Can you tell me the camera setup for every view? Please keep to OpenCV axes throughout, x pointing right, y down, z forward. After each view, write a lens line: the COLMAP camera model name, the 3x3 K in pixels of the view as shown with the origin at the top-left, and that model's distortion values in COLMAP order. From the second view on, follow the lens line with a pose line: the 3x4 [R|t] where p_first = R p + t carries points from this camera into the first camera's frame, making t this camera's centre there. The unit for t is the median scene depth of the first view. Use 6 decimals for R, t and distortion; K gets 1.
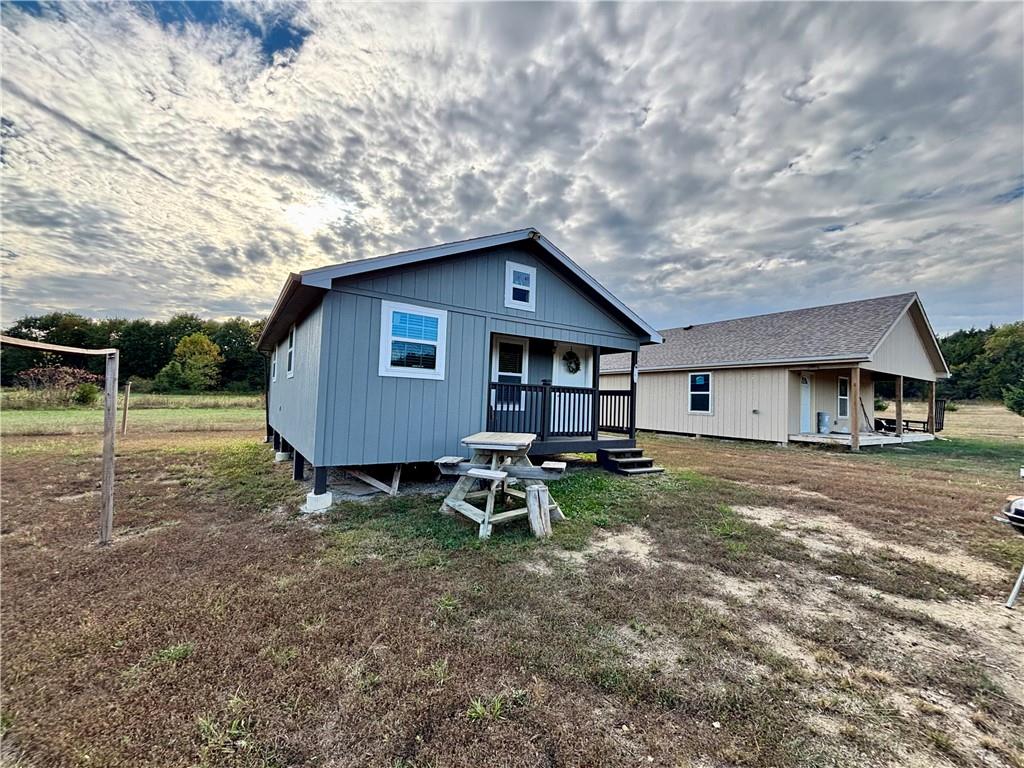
lens RADIAL K [[414.3, 0, 513.9], [0, 414.3, 378.3], [0, 0, 1]] dist [-0.000098, 0.000623]
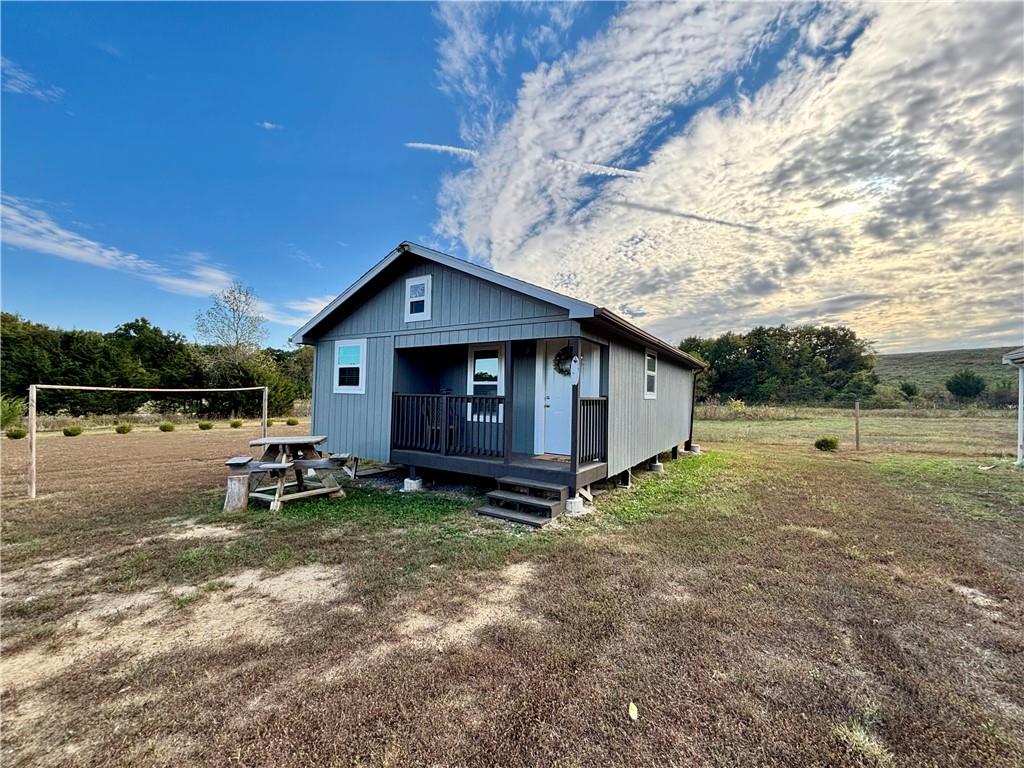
lens RADIAL K [[414.3, 0, 538.2], [0, 414.3, 387.7], [0, 0, 1]] dist [-0.000098, 0.000623]
pose [[0.432363, -0.045818, -0.900535, 1.069346], [0.037878, 0.998750, -0.032629, 0.042051], [0.900904, -0.020002, 0.433558, 0.832435]]
